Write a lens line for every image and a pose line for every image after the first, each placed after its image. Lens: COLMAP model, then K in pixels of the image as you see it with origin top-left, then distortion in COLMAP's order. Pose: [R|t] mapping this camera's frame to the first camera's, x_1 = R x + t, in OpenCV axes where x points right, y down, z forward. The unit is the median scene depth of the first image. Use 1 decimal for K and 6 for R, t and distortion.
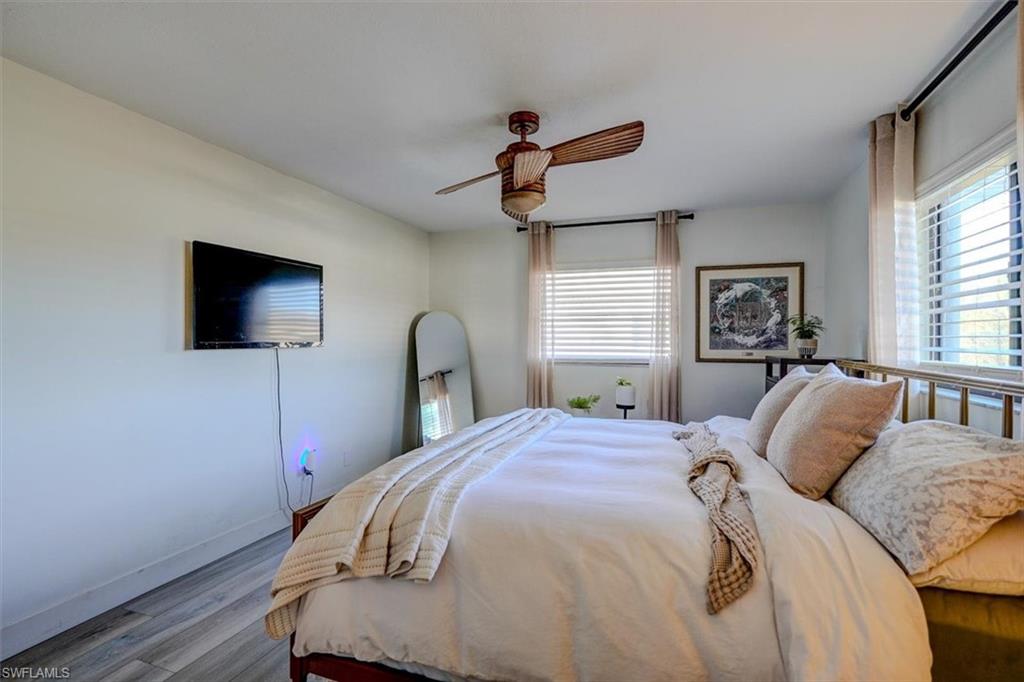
lens RADIAL K [[484.6, 0, 508.6], [0, 484.6, 337.7], [0, 0, 1]] dist [-0.007870, 0.000050]
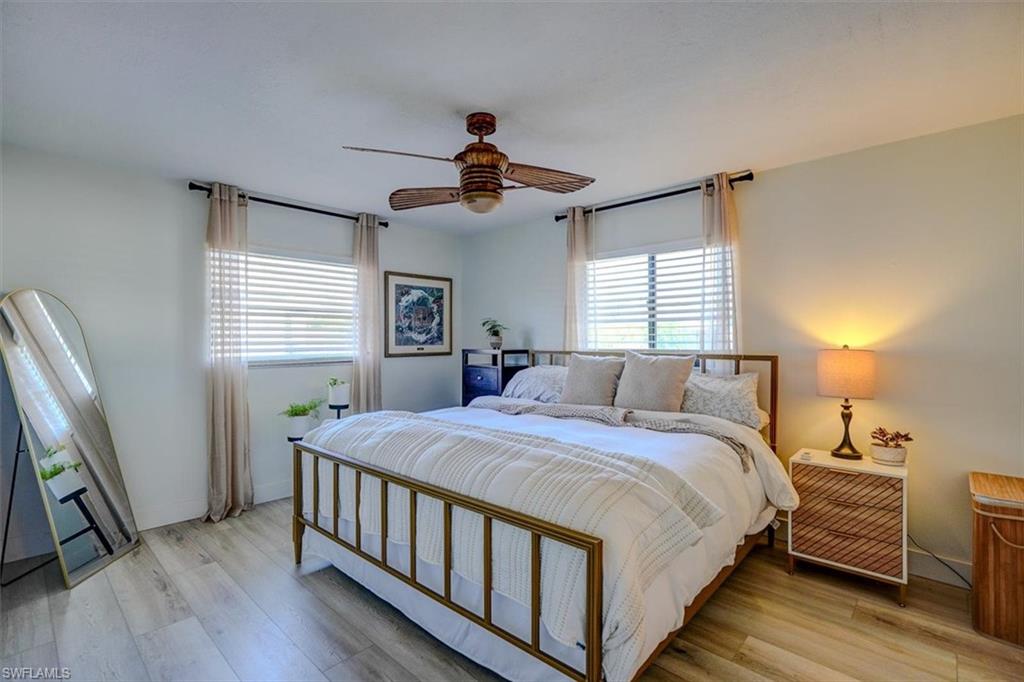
lens RADIAL K [[489.6, 0, 512.0], [0, 489.6, 341.0], [0, 0, 1]] dist [0.001802, 0.000539]
pose [[0.395422, -0.010185, 0.918443, -0.534729], [-0.002993, 0.999919, 0.012377, -0.001899], [-0.918495, -0.007643, 0.395359, 0.299546]]
